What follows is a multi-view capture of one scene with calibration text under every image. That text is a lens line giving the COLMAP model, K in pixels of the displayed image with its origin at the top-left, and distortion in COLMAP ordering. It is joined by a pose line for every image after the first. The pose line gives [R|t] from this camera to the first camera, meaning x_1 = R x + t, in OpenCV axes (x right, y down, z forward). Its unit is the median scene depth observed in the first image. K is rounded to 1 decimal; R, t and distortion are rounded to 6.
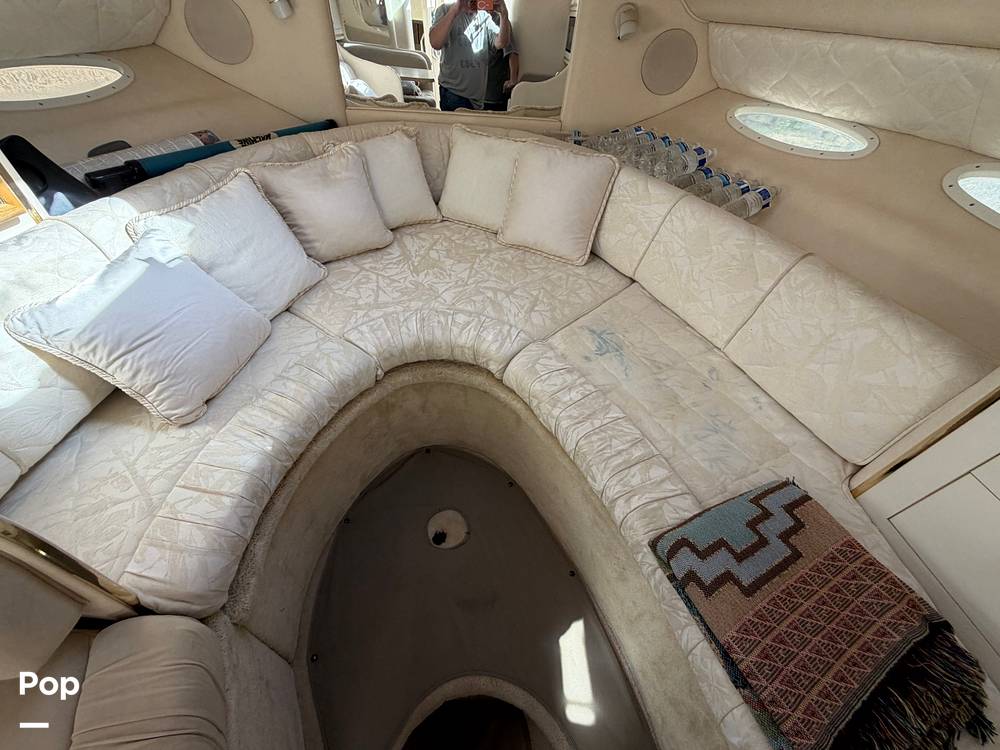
lens RADIAL K [[402.4, 0, 498.5], [0, 402.4, 374.9], [0, 0, 1]] dist [-0.000539, 0.000558]
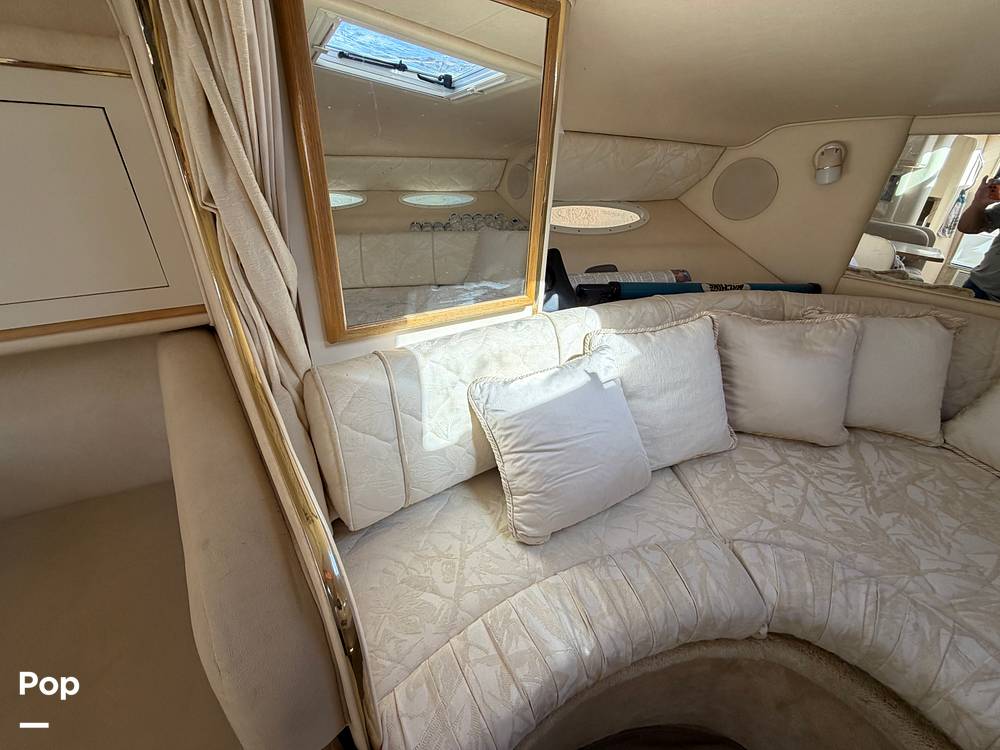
lens RADIAL K [[402.4, 0, 495.8], [0, 402.4, 374.2], [0, 0, 1]] dist [-0.000539, 0.000558]
pose [[0.630551, 0.353199, -0.691126, -0.257320], [-0.544266, 0.836045, -0.069303, -0.069236], [0.553335, 0.419856, 0.719404, 0.135340]]
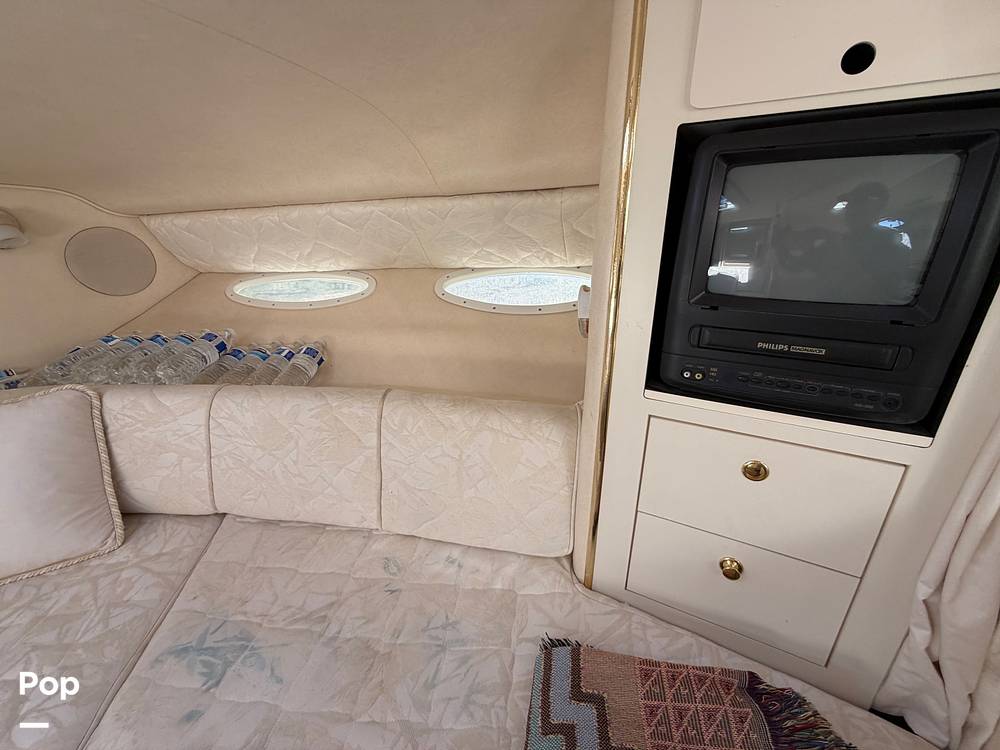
lens RADIAL K [[402.4, 0, 498.6], [0, 402.4, 372.7], [0, 0, 1]] dist [-0.000539, 0.000558]
pose [[0.552889, -0.387980, 0.737418, 0.222007], [0.628347, 0.775365, -0.063167, -0.100202], [-0.547260, 0.498278, 0.672477, 0.204072]]
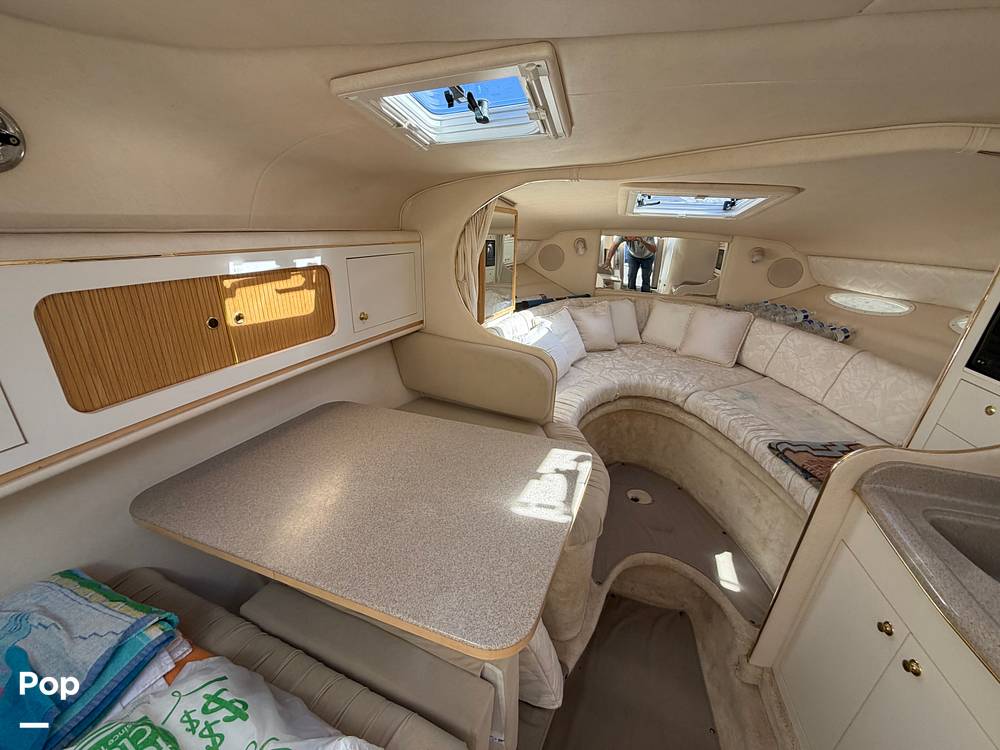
lens RADIAL K [[402.4, 0, 495.9], [0, 402.4, 375.0], [0, 0, 1]] dist [-0.000539, 0.000558]
pose [[0.941112, 0.095065, -0.324455, -0.218817], [-0.218799, 0.902853, -0.370112, 0.760805], [0.257750, 0.419307, 0.870486, -0.919345]]
